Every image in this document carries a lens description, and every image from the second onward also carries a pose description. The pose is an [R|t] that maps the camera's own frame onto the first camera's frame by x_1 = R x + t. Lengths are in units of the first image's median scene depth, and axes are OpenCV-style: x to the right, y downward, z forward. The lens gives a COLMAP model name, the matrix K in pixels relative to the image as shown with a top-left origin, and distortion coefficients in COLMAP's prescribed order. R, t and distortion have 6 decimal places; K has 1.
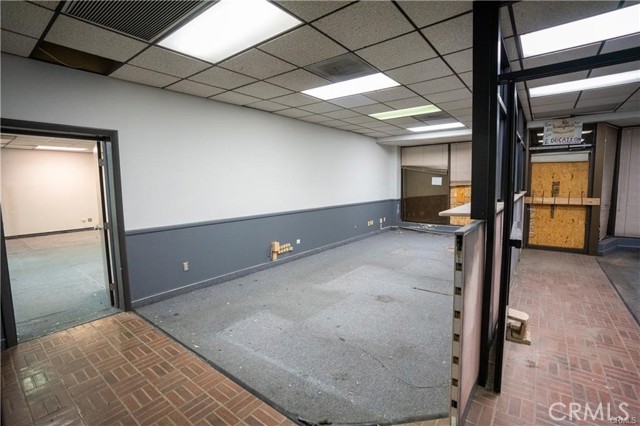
lens RADIAL K [[296.1, 0, 318.3], [0, 296.1, 210.9], [0, 0, 1]] dist [-0.076630, 0.029095]
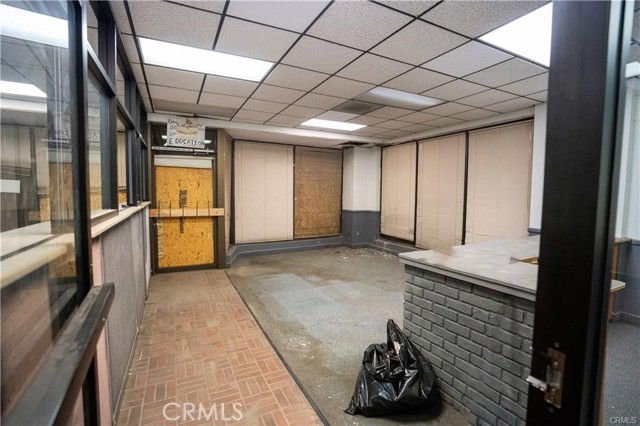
lens RADIAL K [[296.1, 0, 318.3], [0, 296.1, 210.9], [0, 0, 1]] dist [-0.076630, 0.029095]
pose [[0.429758, -0.036493, 0.902206, 0.222102], [0.065563, 0.997807, 0.009129, -0.022174], [-0.900560, 0.055228, 0.431208, 0.264445]]
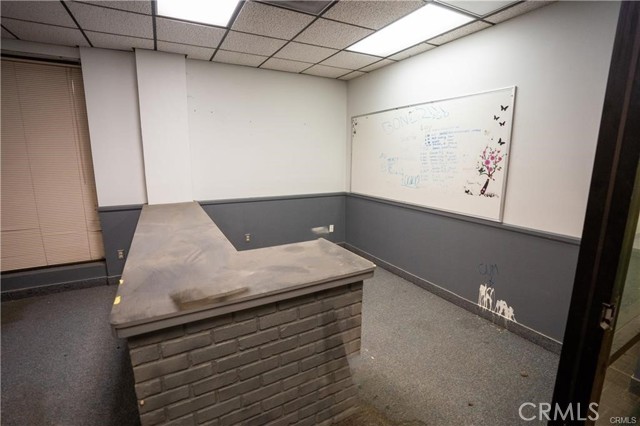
lens RADIAL K [[296.1, 0, 318.3], [0, 296.1, 210.9], [0, 0, 1]] dist [-0.076630, 0.029095]
pose [[-0.914234, -0.062409, 0.400352, 0.454873], [0.047336, 0.964850, 0.258501, -0.058521], [-0.402413, 0.255282, -0.879145, 0.431121]]
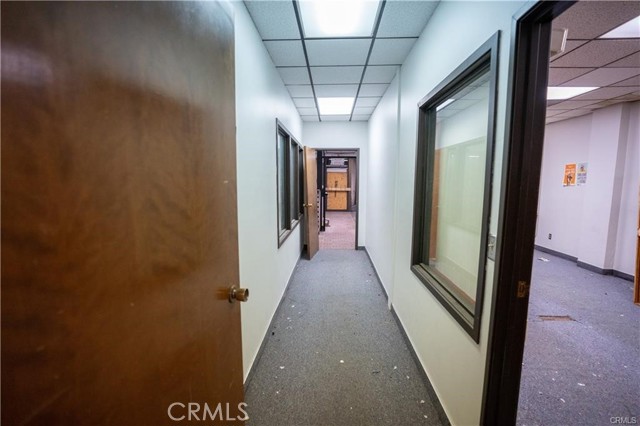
lens RADIAL K [[296.1, 0, 318.3], [0, 296.1, 210.9], [0, 0, 1]] dist [-0.076630, 0.029095]
pose [[0.819507, -0.026056, 0.572477, -0.662212], [0.030451, 0.999534, 0.001901, 0.132747], [-0.572260, 0.015874, 0.819919, -0.879213]]
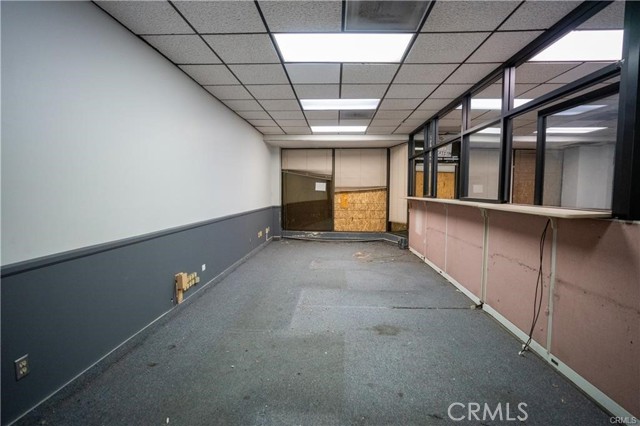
lens RADIAL K [[296.1, 0, 318.3], [0, 296.1, 210.9], [0, 0, 1]] dist [-0.076630, 0.029095]
pose [[0.822813, -0.016353, 0.568077, -0.229580], [0.033588, 0.999238, -0.019884, -0.004130], [-0.567319, 0.035442, 0.822735, 0.294901]]
